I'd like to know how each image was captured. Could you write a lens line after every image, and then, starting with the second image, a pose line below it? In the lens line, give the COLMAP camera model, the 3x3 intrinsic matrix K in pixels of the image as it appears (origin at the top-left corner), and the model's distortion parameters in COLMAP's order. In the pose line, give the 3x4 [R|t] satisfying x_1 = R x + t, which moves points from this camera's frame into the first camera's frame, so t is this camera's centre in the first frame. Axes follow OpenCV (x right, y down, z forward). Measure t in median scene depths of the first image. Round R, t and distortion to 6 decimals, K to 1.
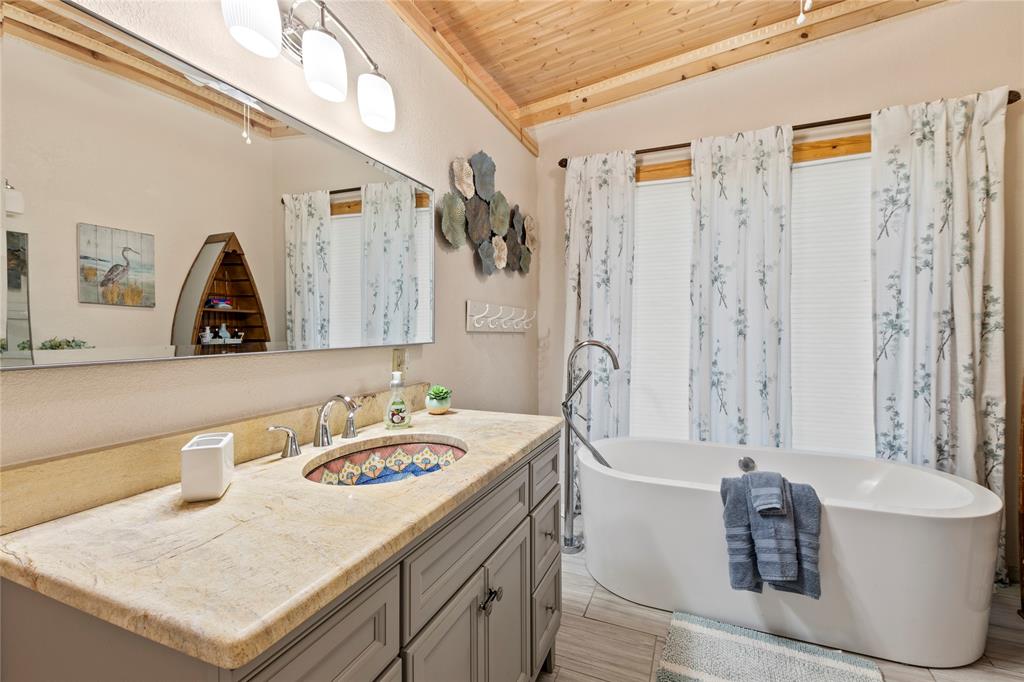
lens RADIAL K [[457.9, 0, 503.4], [0, 457.9, 328.7], [0, 0, 1]] dist [0.015552, -0.005118]
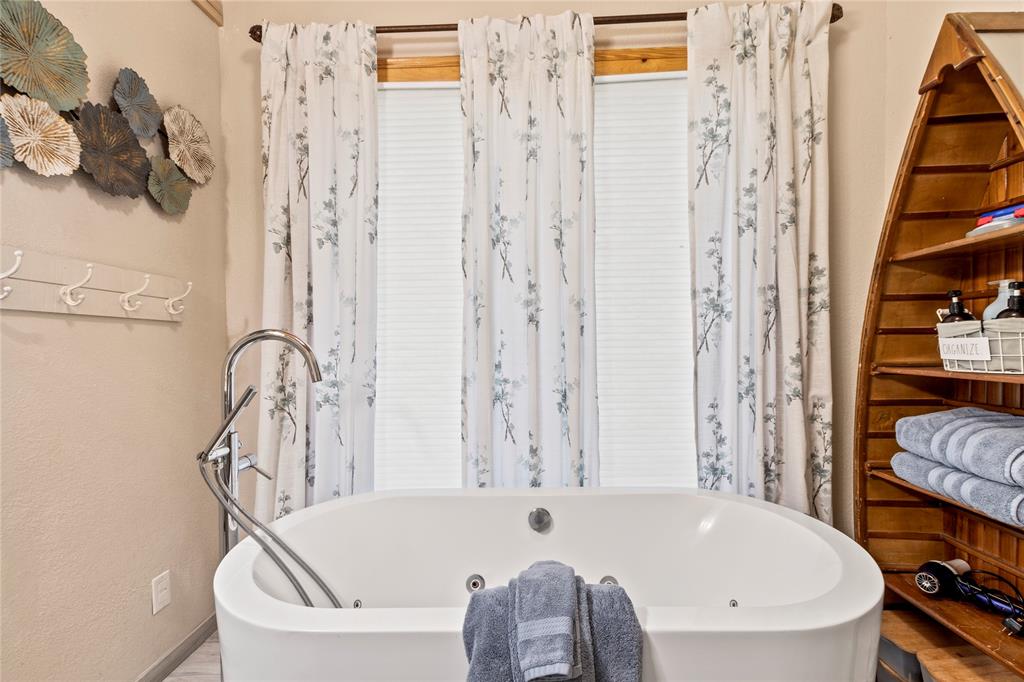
lens RADIAL K [[457.9, 0, 515.7], [0, 457.9, 340.0], [0, 0, 1]] dist [0.015552, -0.005118]
pose [[0.934294, -0.010540, 0.356346, 0.279389], [0.012983, 0.999906, -0.004466, 0.045254], [-0.356266, 0.008799, 0.934343, 0.419910]]
